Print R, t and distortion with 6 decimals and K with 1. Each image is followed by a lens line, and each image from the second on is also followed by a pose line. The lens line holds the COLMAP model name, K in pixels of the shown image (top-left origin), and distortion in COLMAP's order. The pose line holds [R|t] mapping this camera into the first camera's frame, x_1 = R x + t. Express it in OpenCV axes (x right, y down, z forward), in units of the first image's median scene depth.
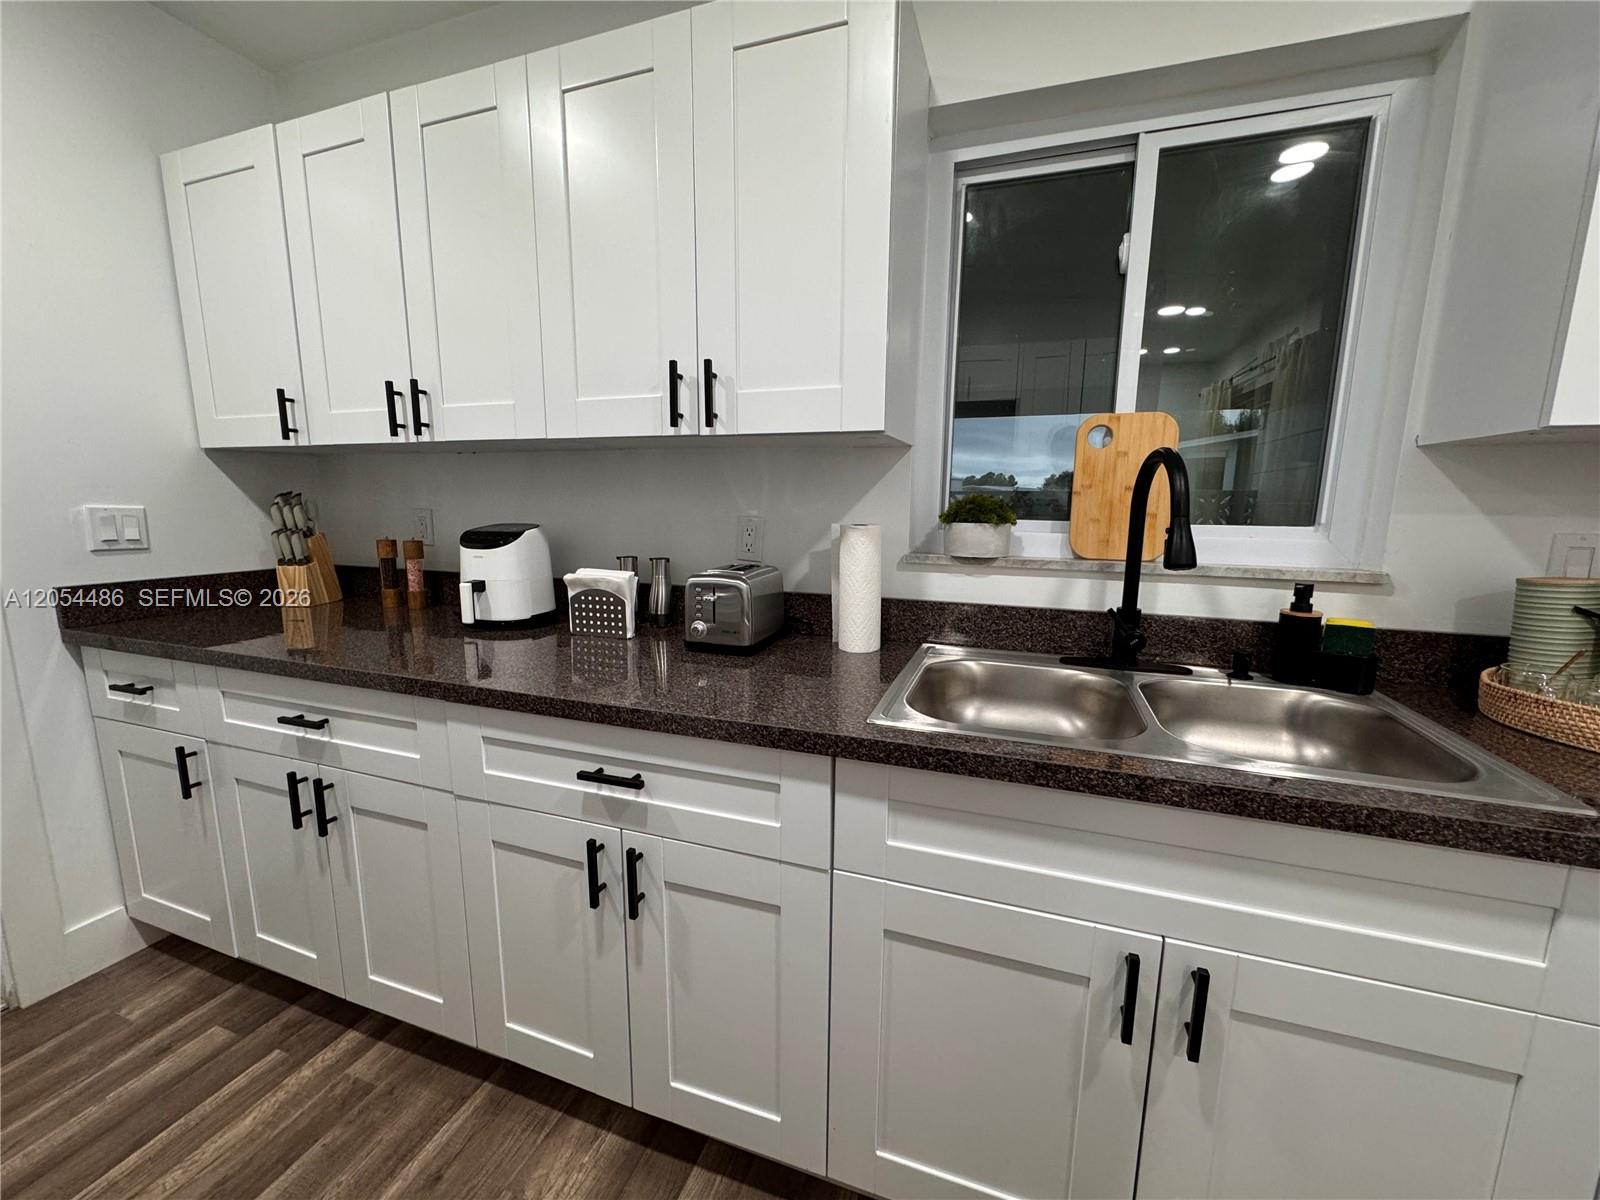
lens RADIAL K [[639.9, 0, 799.3], [0, 639.9, 605.2], [0, 0, 1]] dist [-0.001526, 0.000470]
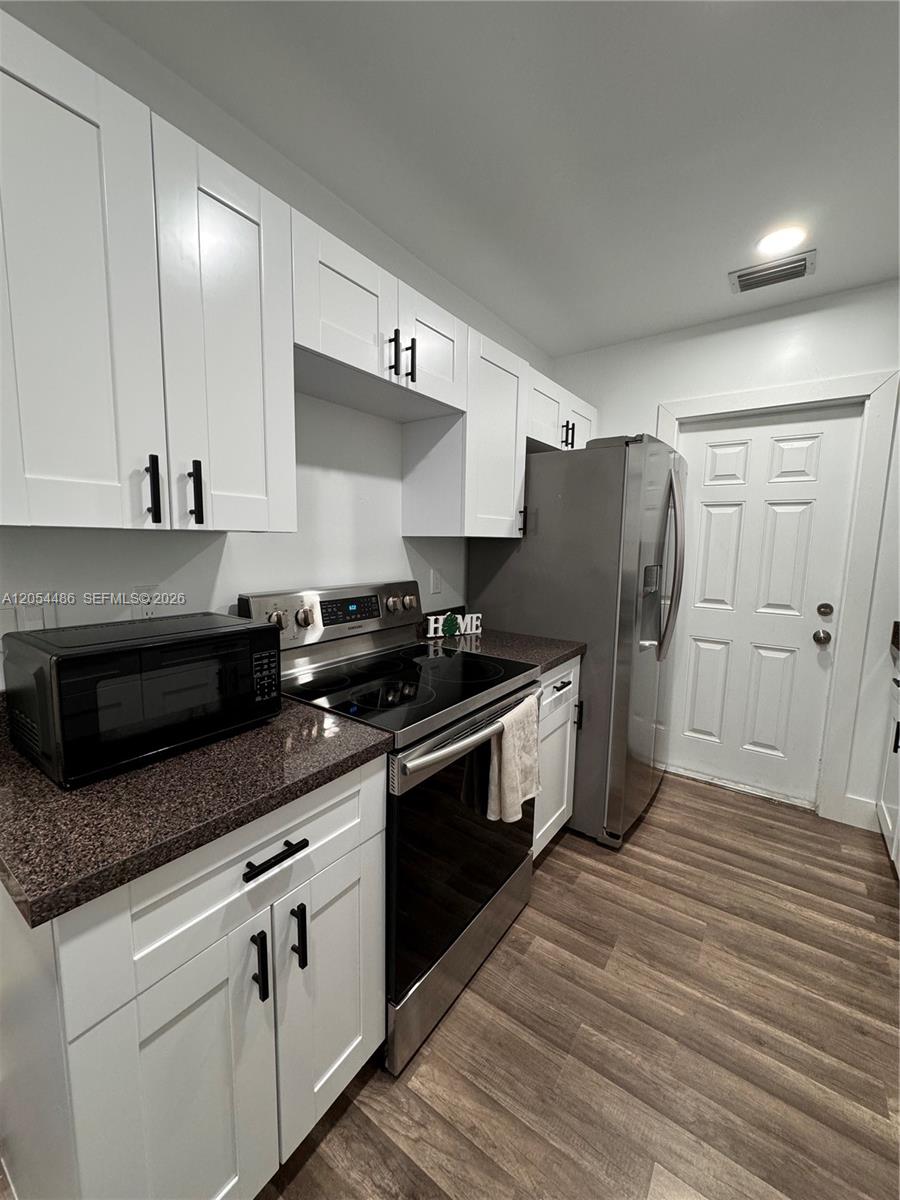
lens RADIAL K [[479.9, 0, 449.4], [0, 479.9, 601.5], [0, 0, 1]] dist [-0.001526, 0.000470]
pose [[-0.286440, 0.104569, -0.952375, 0.625714], [-0.169154, 0.972892, 0.157698, -0.110380], [0.943048, 0.206269, -0.260987, 0.132233]]
